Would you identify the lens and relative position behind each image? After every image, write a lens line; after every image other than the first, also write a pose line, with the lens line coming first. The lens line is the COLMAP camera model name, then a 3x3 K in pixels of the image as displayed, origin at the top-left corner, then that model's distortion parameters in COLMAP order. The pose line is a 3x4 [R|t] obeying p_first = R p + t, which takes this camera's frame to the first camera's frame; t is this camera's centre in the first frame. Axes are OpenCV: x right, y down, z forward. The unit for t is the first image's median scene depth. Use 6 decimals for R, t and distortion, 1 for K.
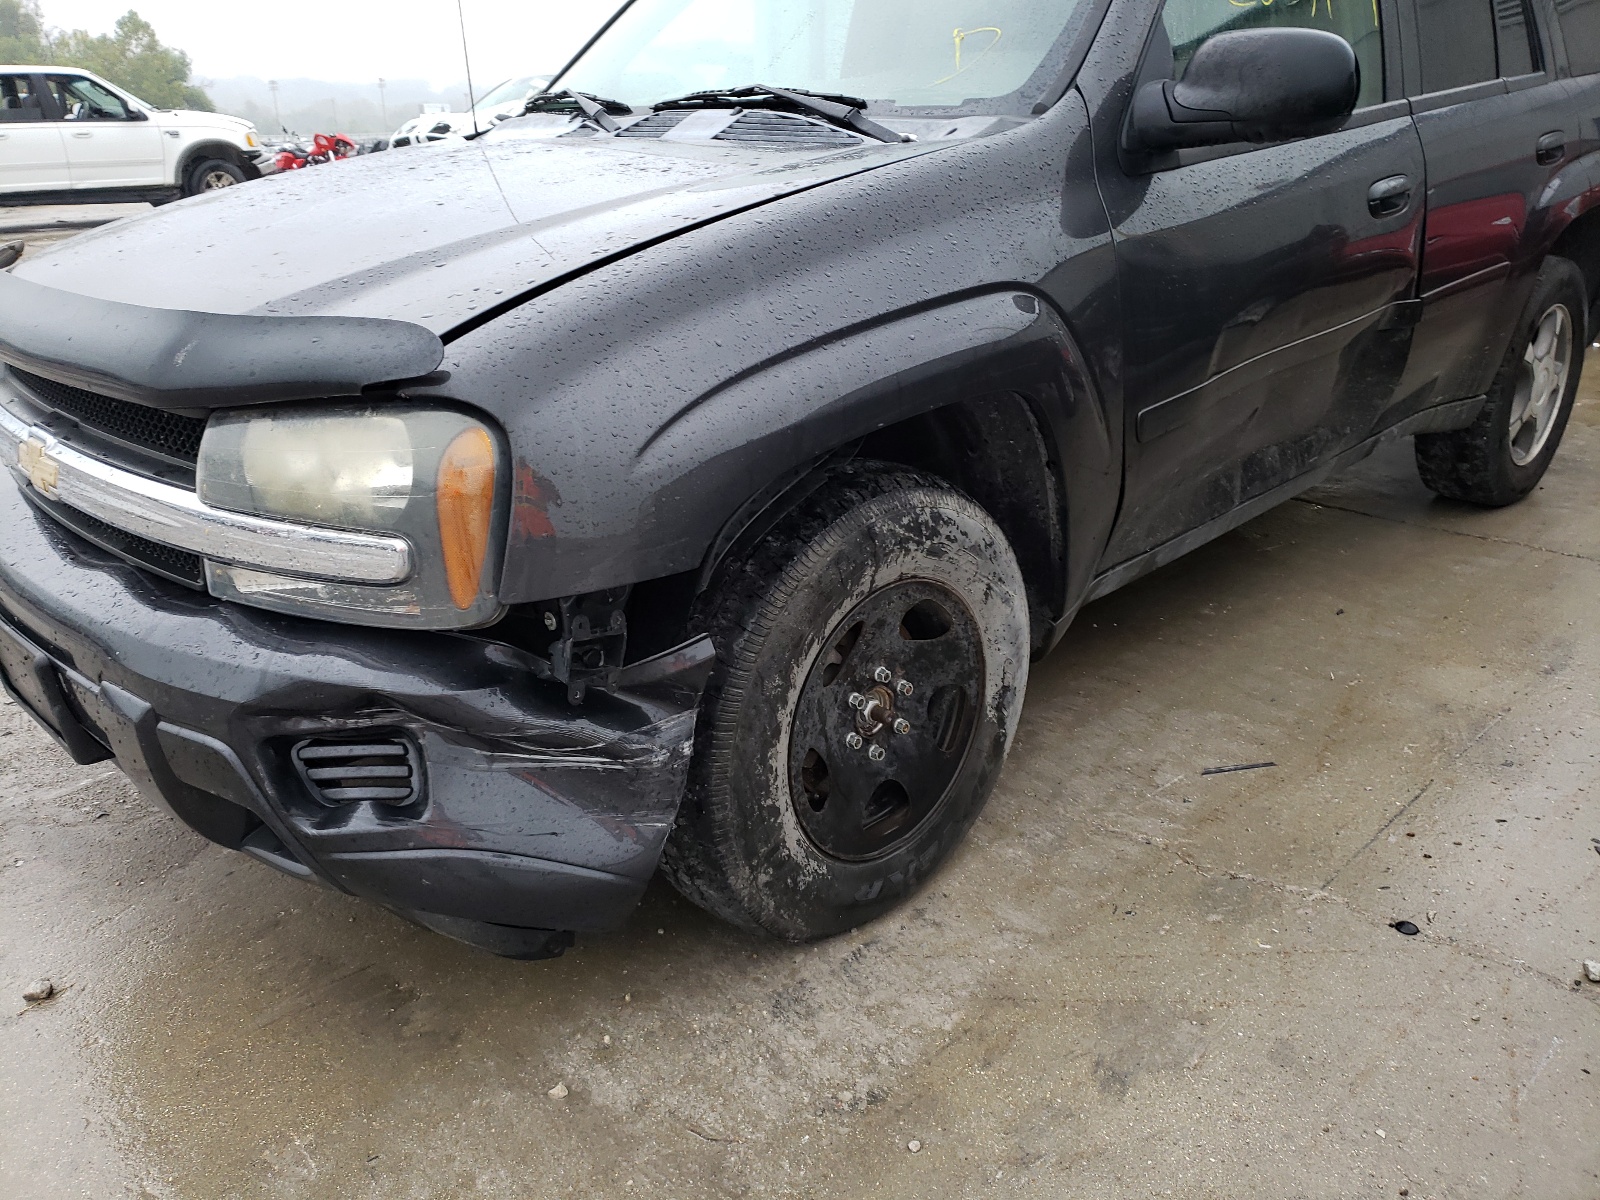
lens RADIAL K [[1205.2, 0, 799.8], [0, 1205.2, 540.4], [0, 0, 1]] dist [0.093000, -0.138927]
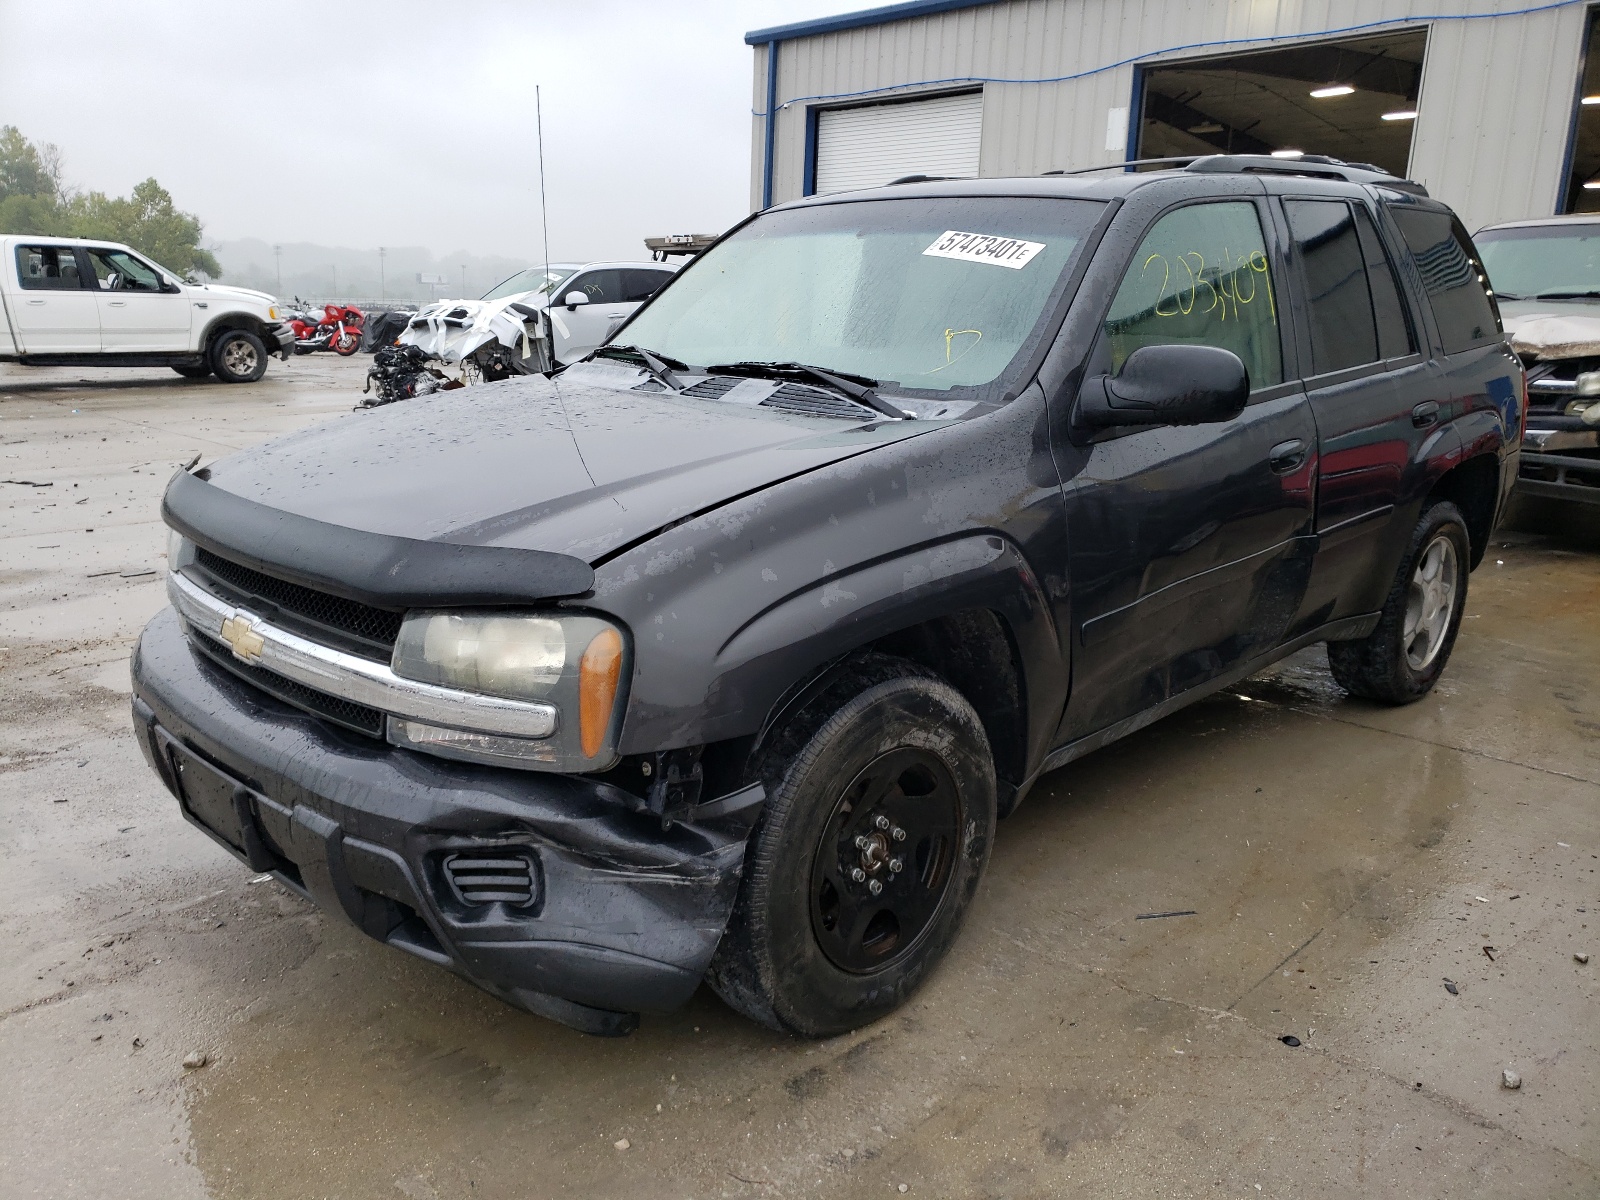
lens RADIAL K [[1238.0, 0, 772.3], [0, 1238.0, 566.7], [0, 0, 1]] dist [0.119437, -0.234630]
pose [[0.999359, 0.035368, 0.005608, -0.064828], [-0.034528, 0.993220, -0.111005, -0.007887], [-0.009496, 0.110740, 0.993804, -0.341527]]
